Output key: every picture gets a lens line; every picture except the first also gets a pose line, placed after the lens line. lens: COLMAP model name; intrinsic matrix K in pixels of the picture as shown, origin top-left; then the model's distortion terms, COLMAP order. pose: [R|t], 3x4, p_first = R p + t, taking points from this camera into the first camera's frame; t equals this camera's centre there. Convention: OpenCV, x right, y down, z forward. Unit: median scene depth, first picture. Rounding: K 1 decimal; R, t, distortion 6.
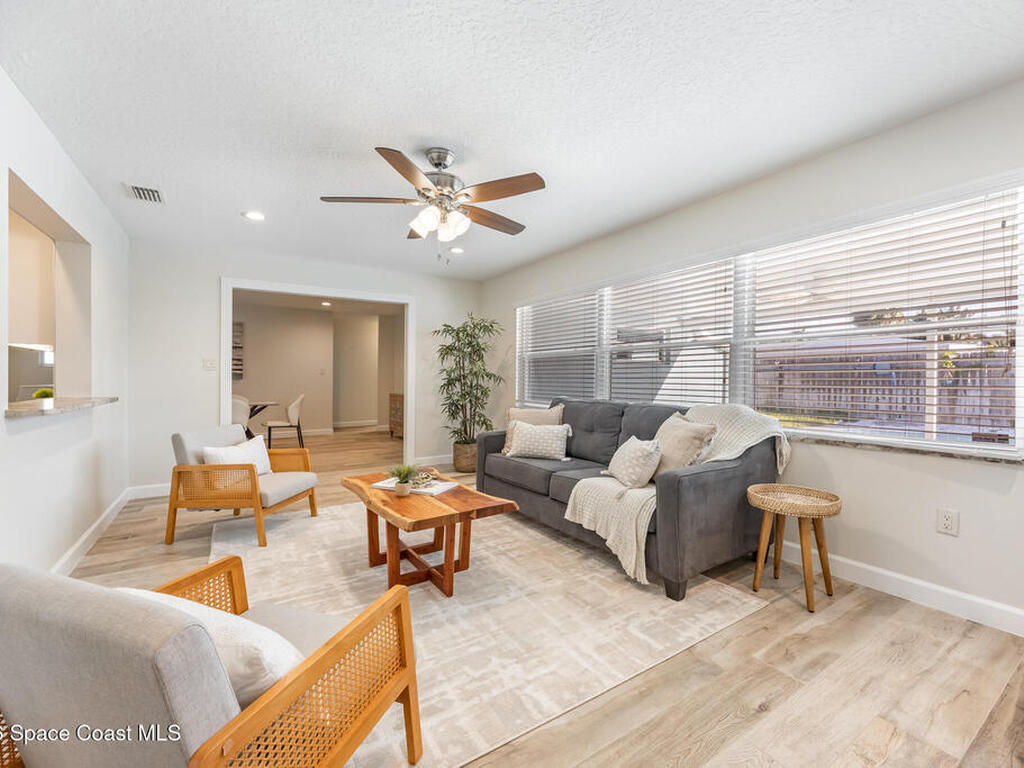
lens RADIAL K [[438.6, 0, 511.6], [0, 438.6, 379.6], [0, 0, 1]] dist [0.002736, 0.000433]
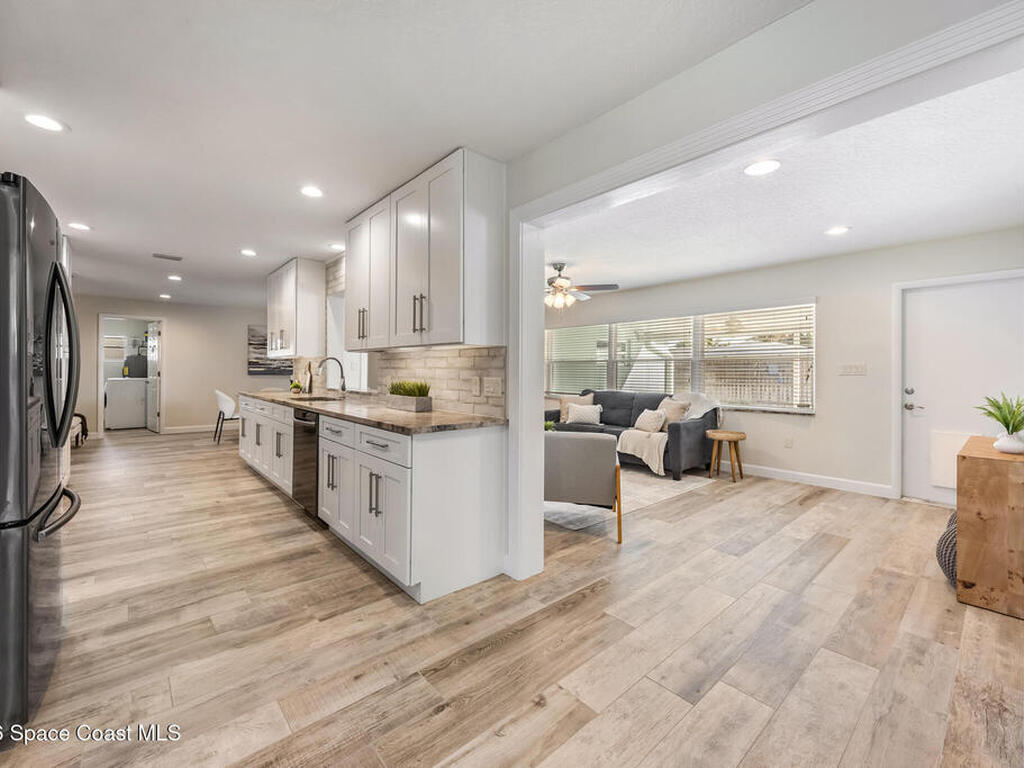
lens RADIAL K [[438.6, 0, 511.6], [0, 438.6, 379.6], [0, 0, 1]] dist [0.002736, 0.000433]
pose [[0.987202, 0.004566, 0.159412, -0.674946], [-0.006217, 0.999932, 0.009857, -0.013304], [-0.159356, -0.010722, 0.987163, -0.867052]]
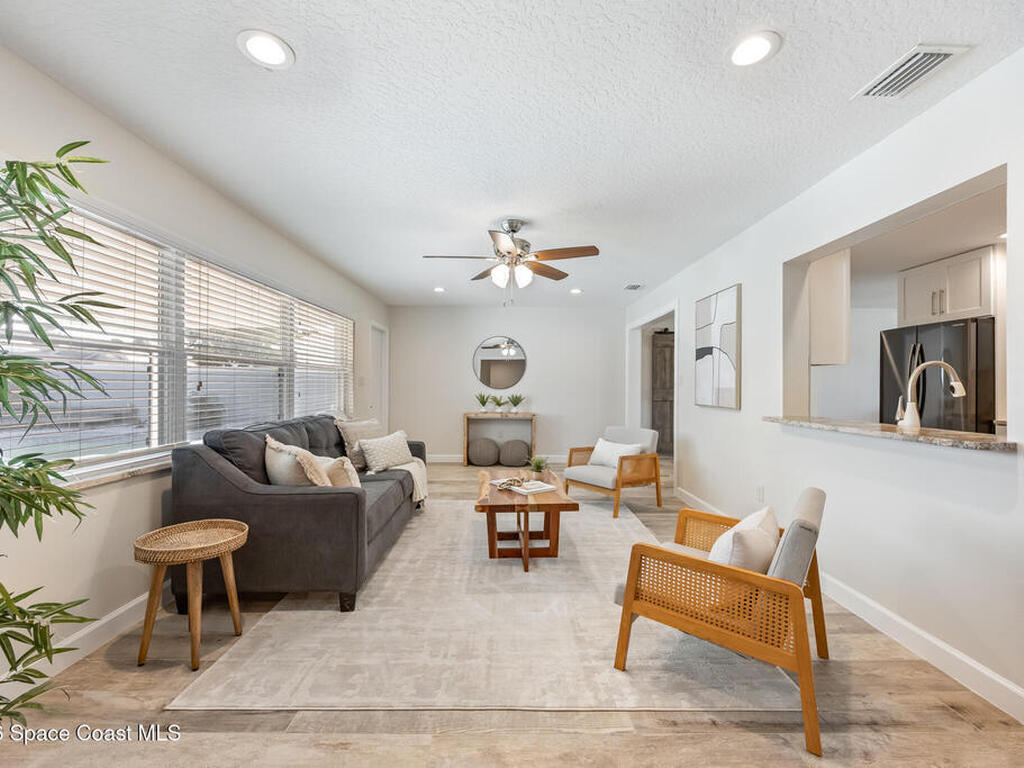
lens RADIAL K [[438.6, 0, 511.6], [0, 438.6, 379.6], [0, 0, 1]] dist [0.002736, 0.000433]
pose [[-0.851031, 0.003531, 0.525103, -0.815061], [-0.000949, 0.999965, -0.008262, -0.035242], [-0.525114, -0.007530, -0.850999, 2.003747]]
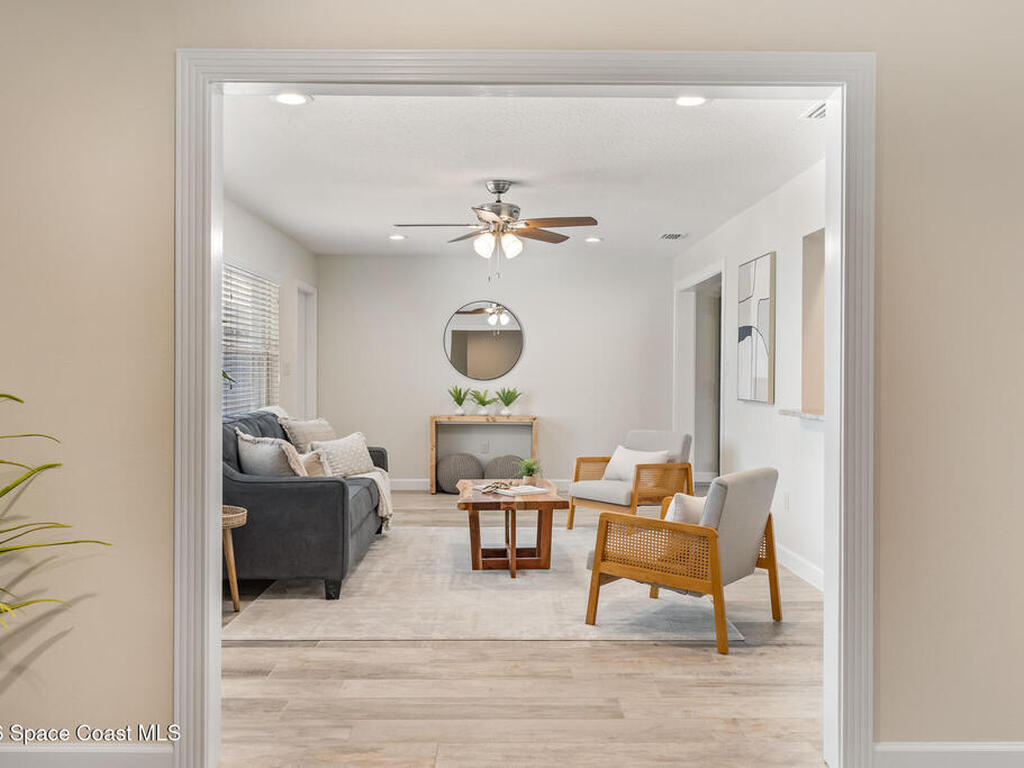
lens RADIAL K [[887.7, 0, 513.4], [0, 887.7, 370.5], [0, 0, 1]] dist [-0.001138, -0.000572]
pose [[-0.854228, -0.000319, 0.519899, -1.299903], [-0.000331, 1.000000, 0.000070, -0.039334], [-0.519899, -0.000112, -0.854228, 2.744450]]
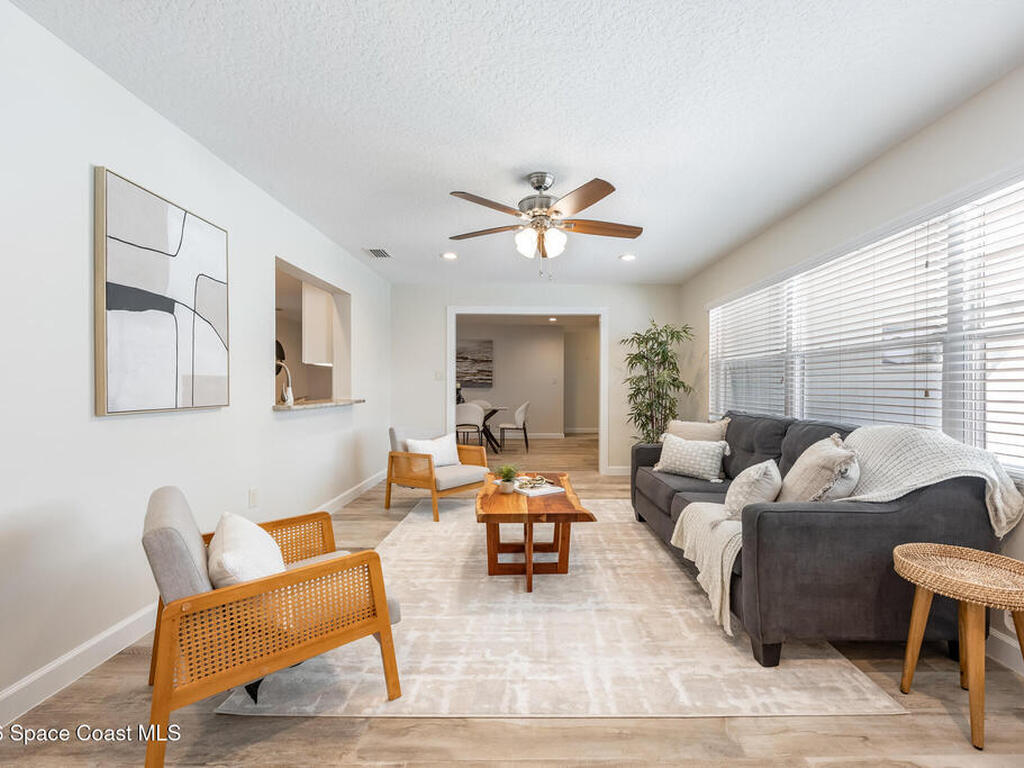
lens RADIAL K [[447.2, 0, 534.2], [0, 447.2, 386.7], [0, 0, 1]] dist [0.004553, 0.000479]
pose [[0.851712, 0.004266, -0.523993, 0.362620], [-0.007036, 0.999970, -0.003295, -0.001255], [0.523963, 0.006494, 0.851716, 0.063372]]
